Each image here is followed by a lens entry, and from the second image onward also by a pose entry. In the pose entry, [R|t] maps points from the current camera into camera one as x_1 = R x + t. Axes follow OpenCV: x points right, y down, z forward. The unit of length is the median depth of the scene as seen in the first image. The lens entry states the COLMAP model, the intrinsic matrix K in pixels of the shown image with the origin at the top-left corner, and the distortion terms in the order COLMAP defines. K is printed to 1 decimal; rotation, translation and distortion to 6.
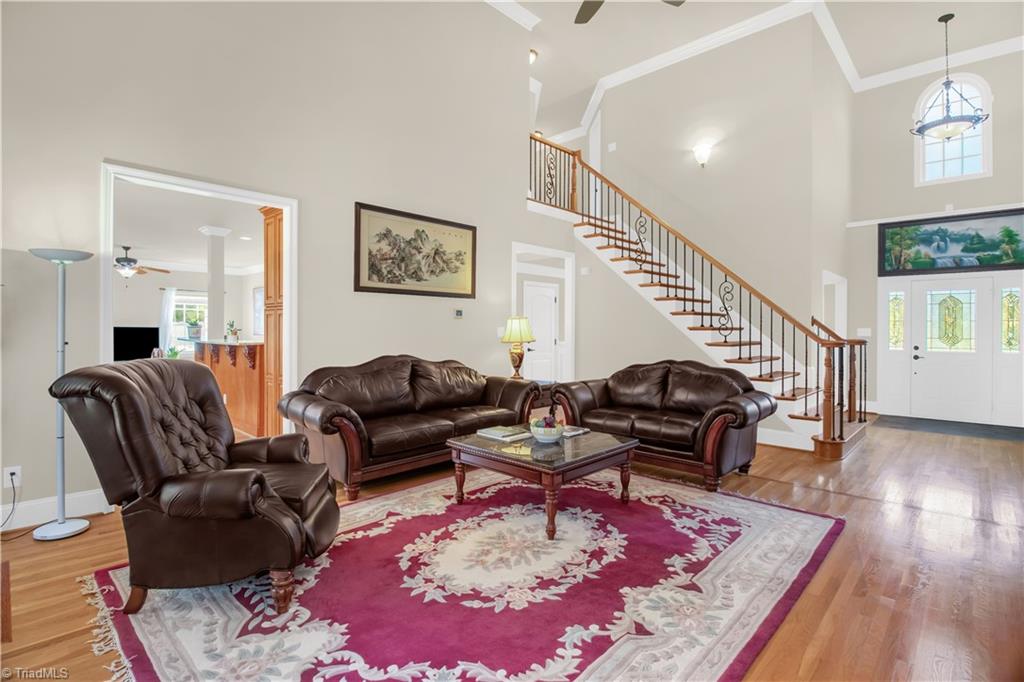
lens RADIAL K [[492.0, 0, 512.1], [0, 492.0, 328.4], [0, 0, 1]] dist [0.012356, -0.000175]
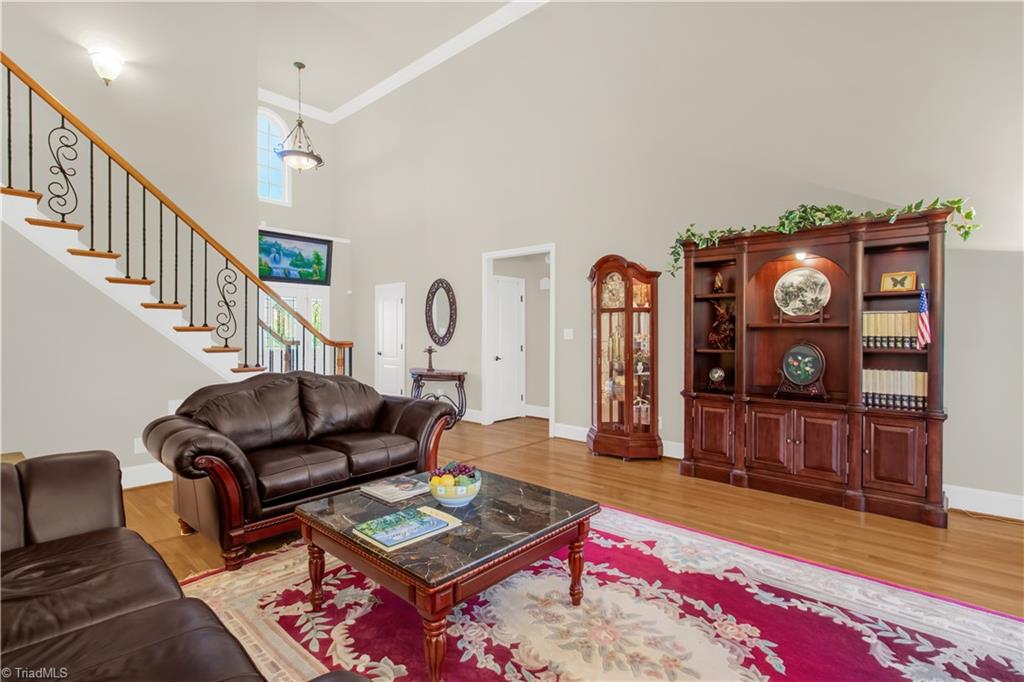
lens RADIAL K [[492.0, 0, 512.1], [0, 492.0, 328.4], [0, 0, 1]] dist [0.012356, -0.000175]
pose [[-0.019942, 0.003203, 0.999796, -0.757872], [-0.002926, 0.999990, -0.003262, 0.001395], [-0.999797, -0.002990, -0.019932, 1.227422]]
